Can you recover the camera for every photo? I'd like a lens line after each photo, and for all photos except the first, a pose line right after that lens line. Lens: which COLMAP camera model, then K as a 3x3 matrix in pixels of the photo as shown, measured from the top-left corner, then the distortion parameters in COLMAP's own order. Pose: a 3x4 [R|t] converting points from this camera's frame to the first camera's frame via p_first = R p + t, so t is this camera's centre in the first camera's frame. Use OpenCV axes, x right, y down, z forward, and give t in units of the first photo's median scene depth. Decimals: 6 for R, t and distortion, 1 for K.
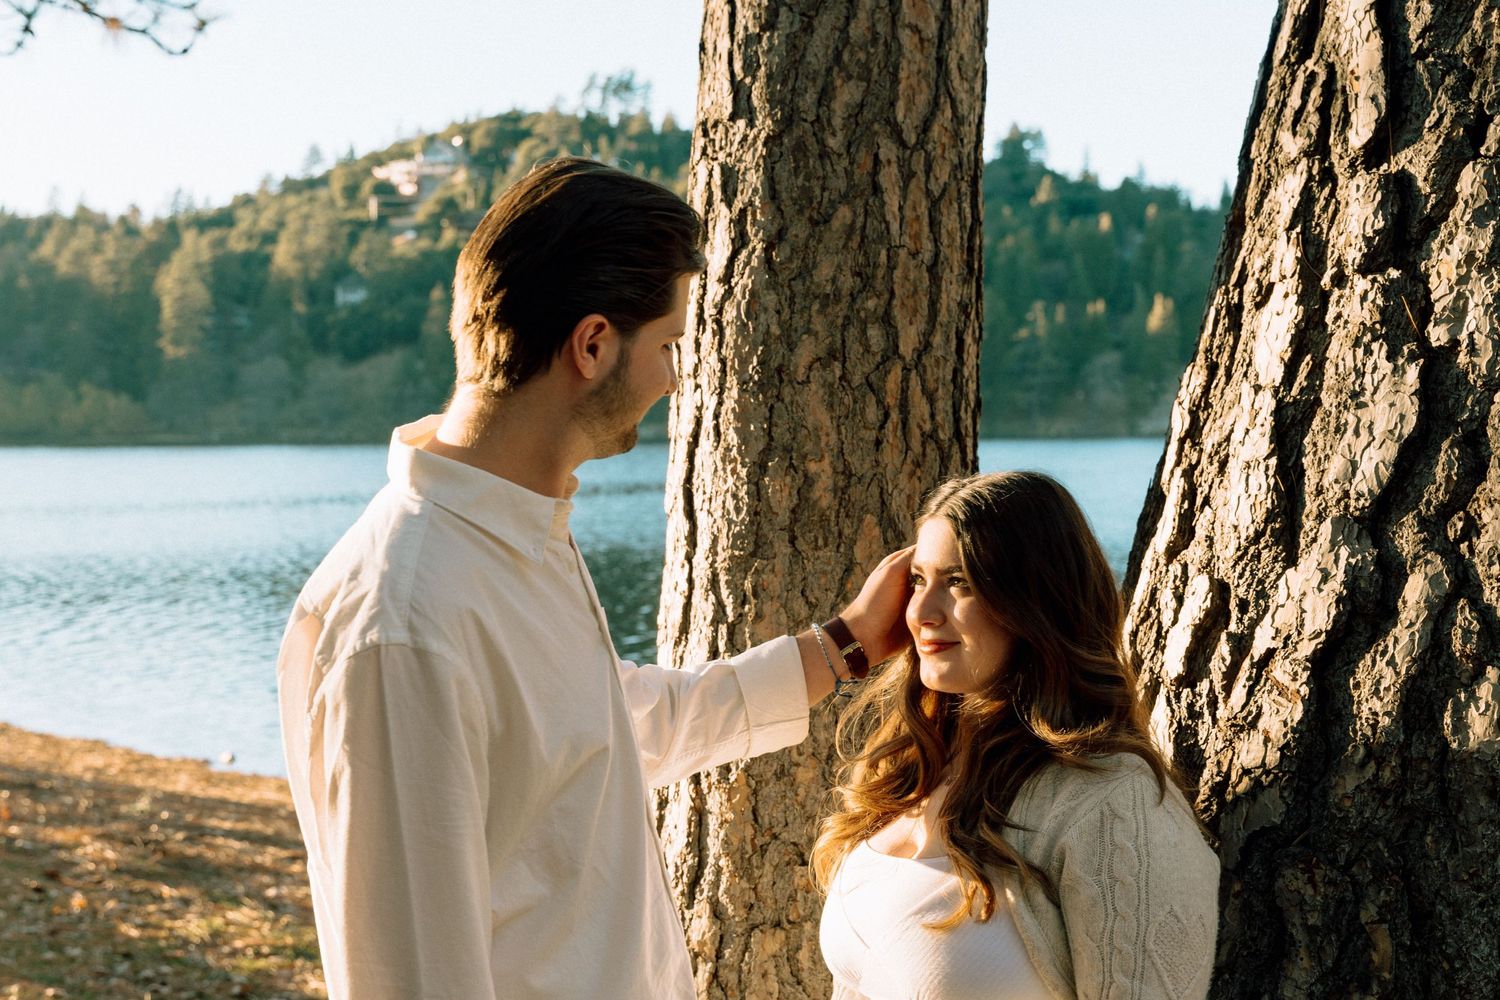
lens RADIAL K [[1831.2, 0, 750.0], [0, 1831.2, 540.8], [0, 0, 1]] dist [0.006661, -0.008058]
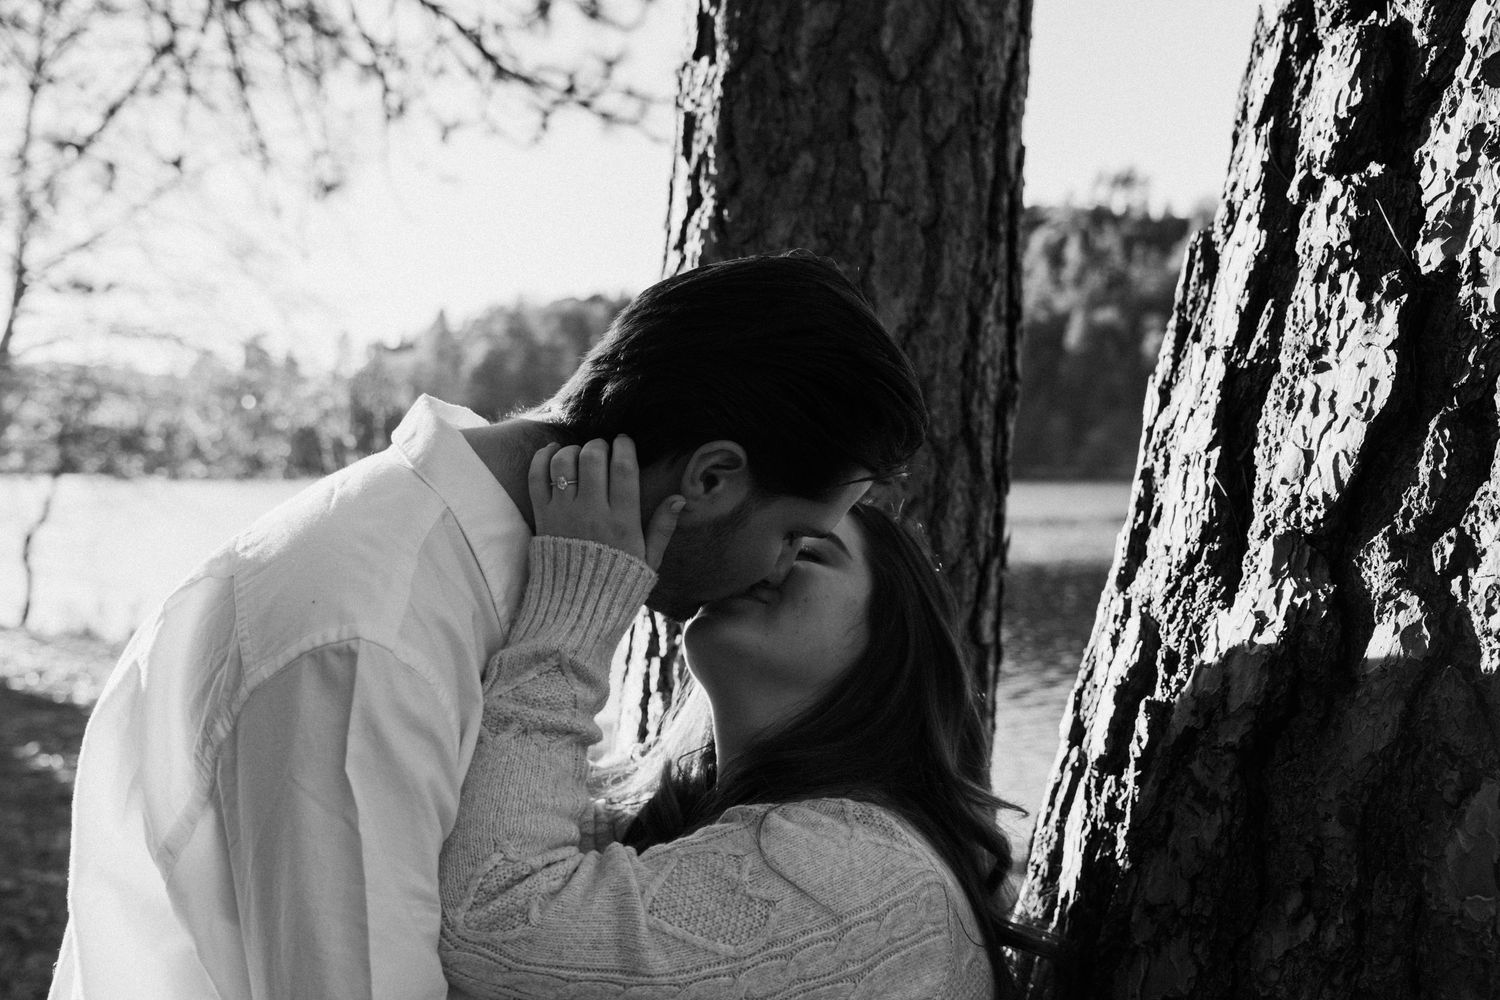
lens RADIAL K [[1713.4, 0, 750.0], [0, 1713.4, 500.0], [0, 0, 1]] dist [0.009991, -0.003843]
pose [[0.981438, 0.011665, -0.191423, 0.236168], [-0.018327, 0.999285, -0.033068, -0.001406], [0.190901, 0.035963, 0.980950, 0.332157]]
